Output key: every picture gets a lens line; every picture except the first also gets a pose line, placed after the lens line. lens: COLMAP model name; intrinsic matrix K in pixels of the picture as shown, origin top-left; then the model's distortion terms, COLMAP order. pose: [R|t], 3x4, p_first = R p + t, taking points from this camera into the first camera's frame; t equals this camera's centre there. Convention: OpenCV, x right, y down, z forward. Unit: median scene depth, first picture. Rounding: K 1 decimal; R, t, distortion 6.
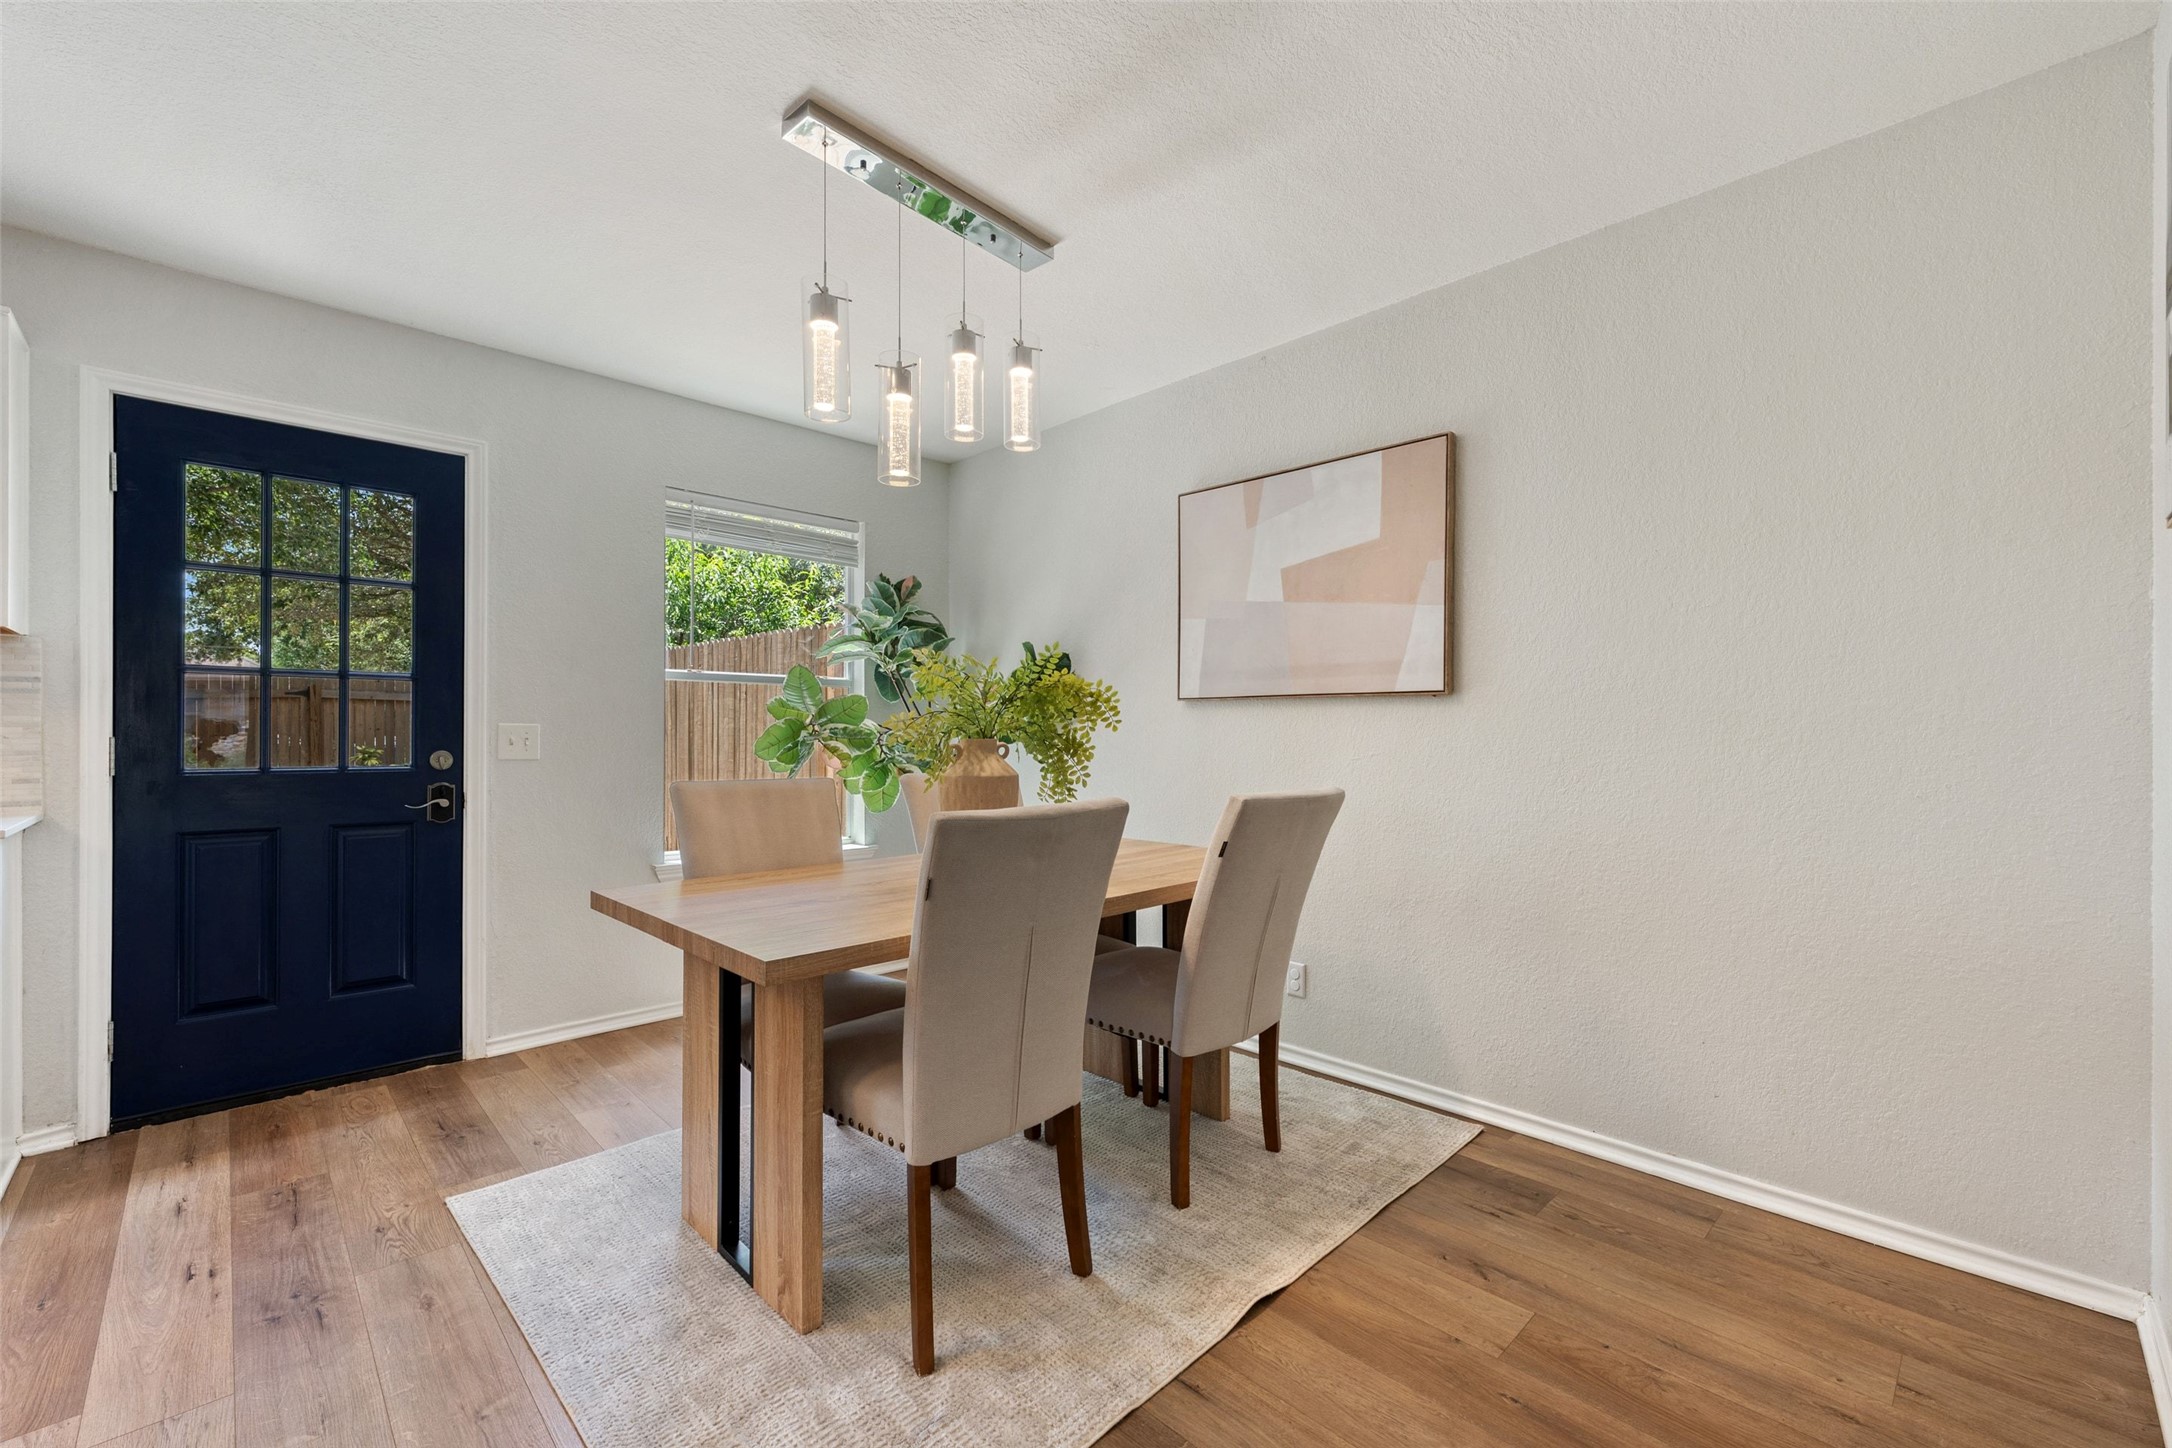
lens RADIAL K [[901.6, 0, 1087.2], [0, 901.6, 733.9], [0, 0, 1]] dist [-0.000949, -0.000115]
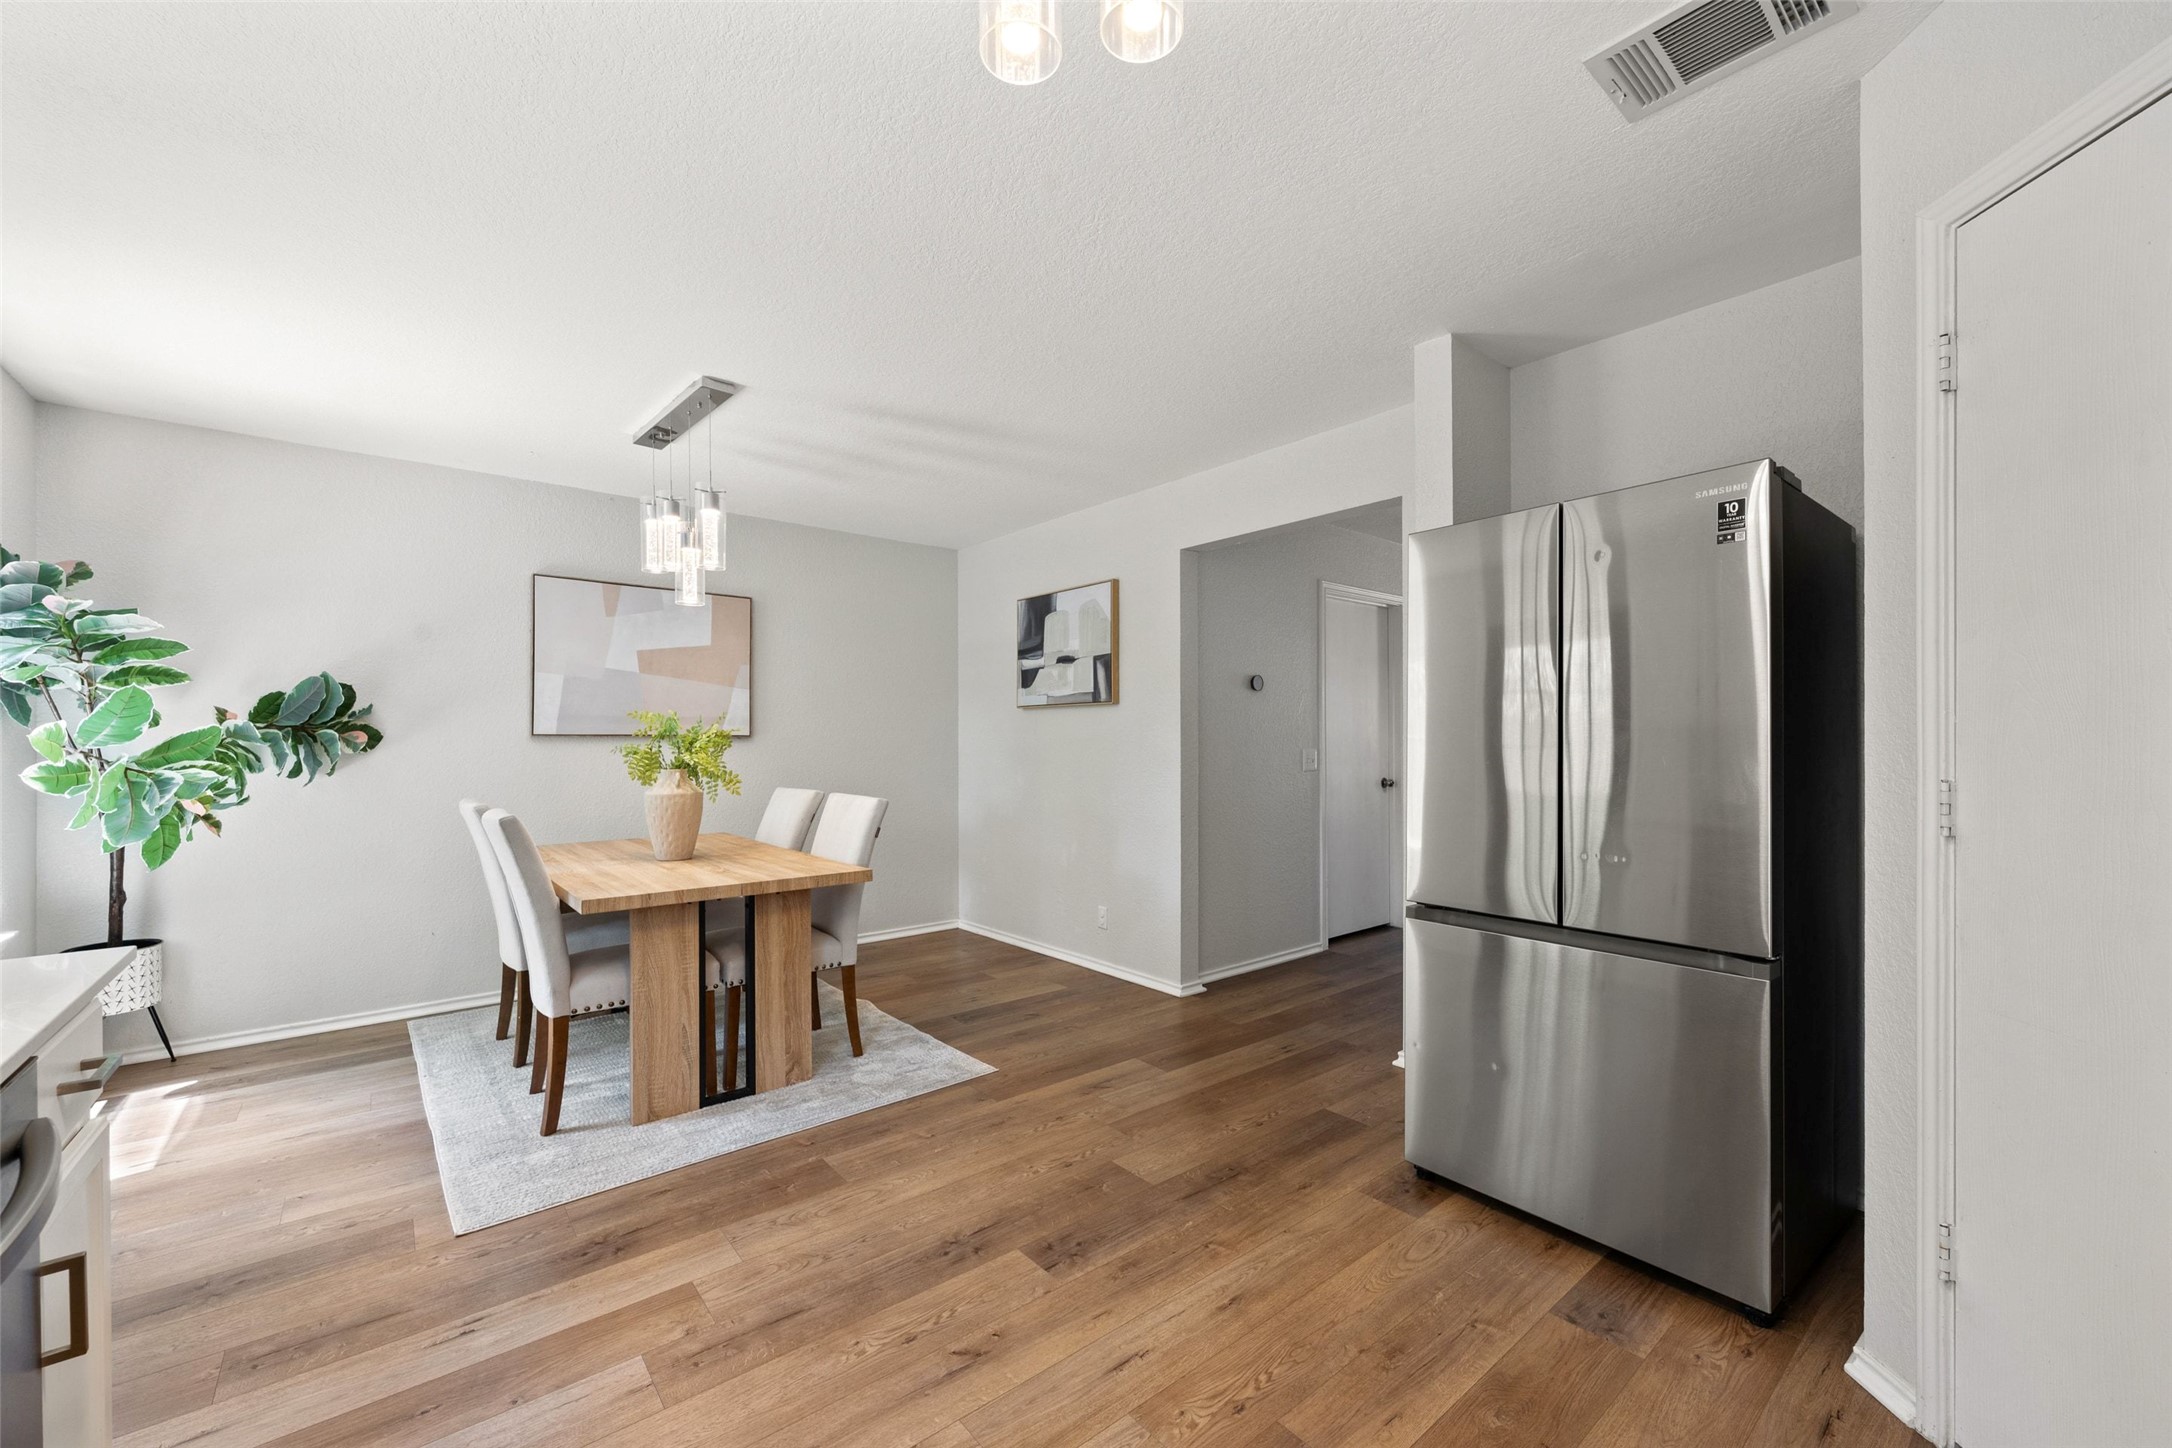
lens RADIAL K [[860.4, 0, 1088.2], [0, 860.4, 731.5], [0, 0, 1]] dist [-0.000544, 0.000170]
pose [[0.074132, 0.010724, 0.997191, -1.327777], [0.004365, 0.999929, -0.011078, -0.033542], [-0.997239, 0.005174, 0.074080, 0.168740]]
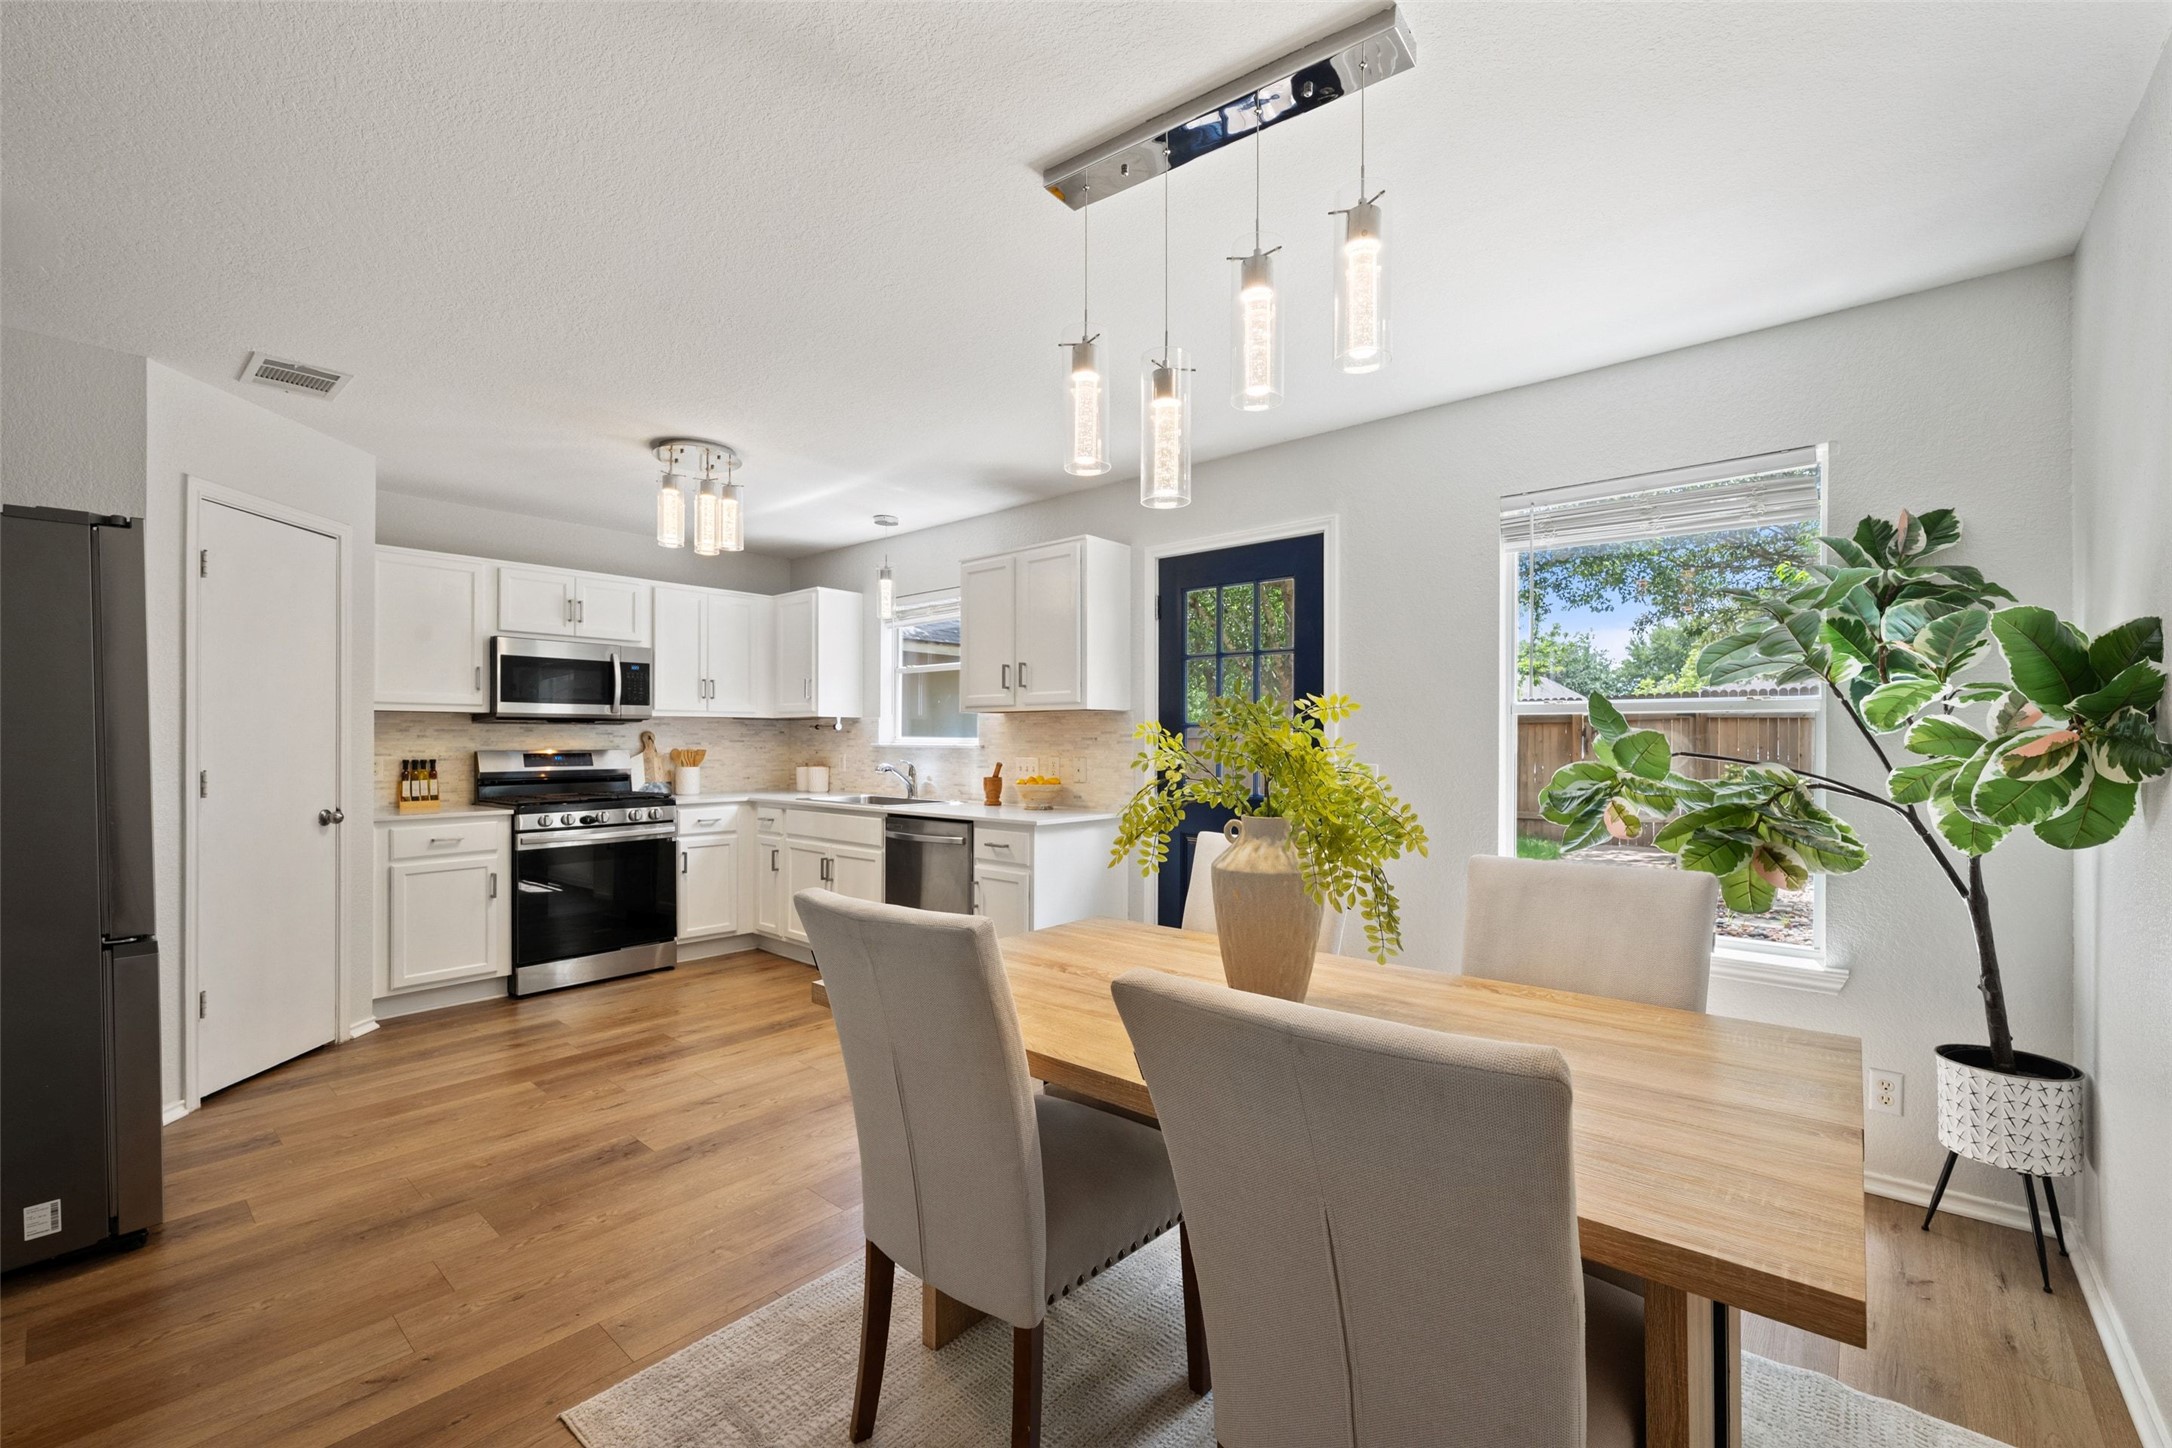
lens RADIAL K [[901.6, 0, 1087.2], [0, 901.6, 733.9], [0, 0, 1]] dist [-0.000949, -0.000115]
pose [[0.088219, -0.009134, -0.996059, 0.507833], [0.000151, 0.999958, -0.009156, -0.043397], [0.996101, 0.000657, 0.088217, 0.690166]]
